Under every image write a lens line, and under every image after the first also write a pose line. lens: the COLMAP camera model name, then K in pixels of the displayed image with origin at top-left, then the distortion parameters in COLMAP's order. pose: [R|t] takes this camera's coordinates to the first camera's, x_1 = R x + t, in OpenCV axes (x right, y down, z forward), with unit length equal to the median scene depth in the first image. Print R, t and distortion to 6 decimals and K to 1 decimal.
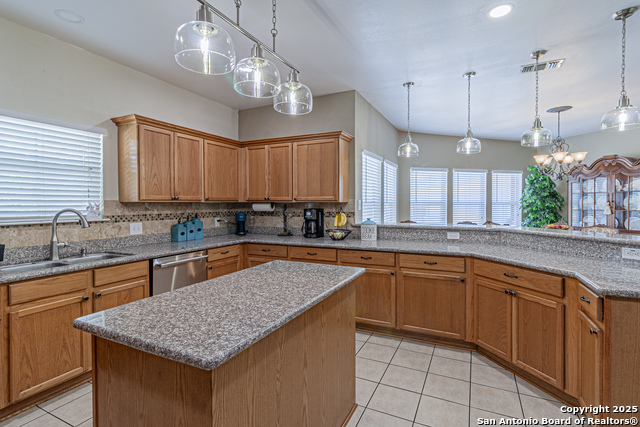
lens RADIAL K [[308.4, 0, 330.5], [0, 308.4, 218.4], [0, 0, 1]] dist [0.006420, 0.000544]
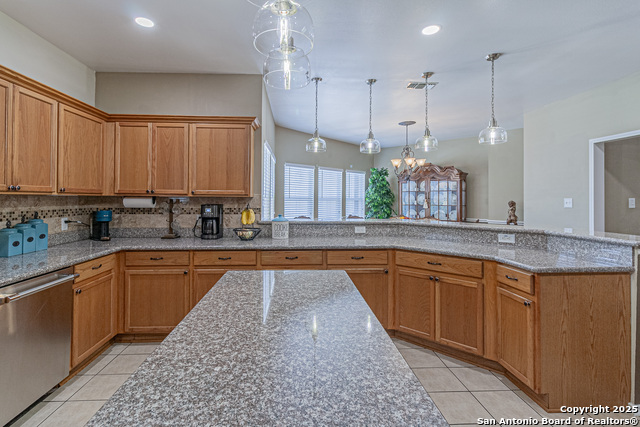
lens RADIAL K [[308.4, 0, 312.2], [0, 308.4, 203.2], [0, 0, 1]] dist [0.006420, 0.000544]
pose [[0.883917, -0.000365, 0.467644, -0.232223], [0.016262, 0.999419, -0.029958, -0.005573], [-0.467361, 0.034086, 0.883409, 0.140923]]
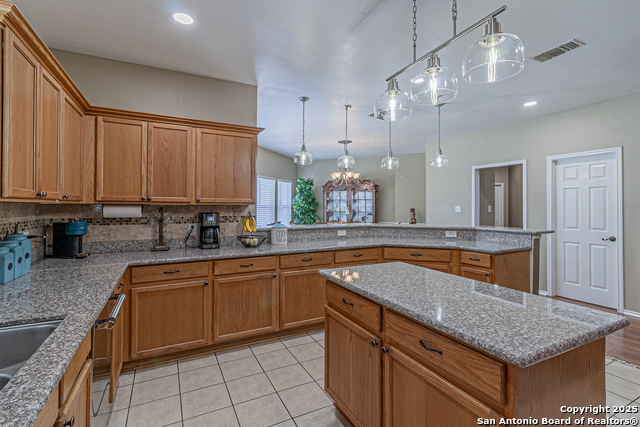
lens RADIAL K [[308.4, 0, 316.4], [0, 308.4, 209.5], [0, 0, 1]] dist [0.006420, 0.000544]
pose [[0.597709, -0.003931, 0.801703, -0.590529], [0.035696, 0.999127, -0.021715, -0.013314], [-0.800918, 0.041597, 0.597327, 0.316163]]
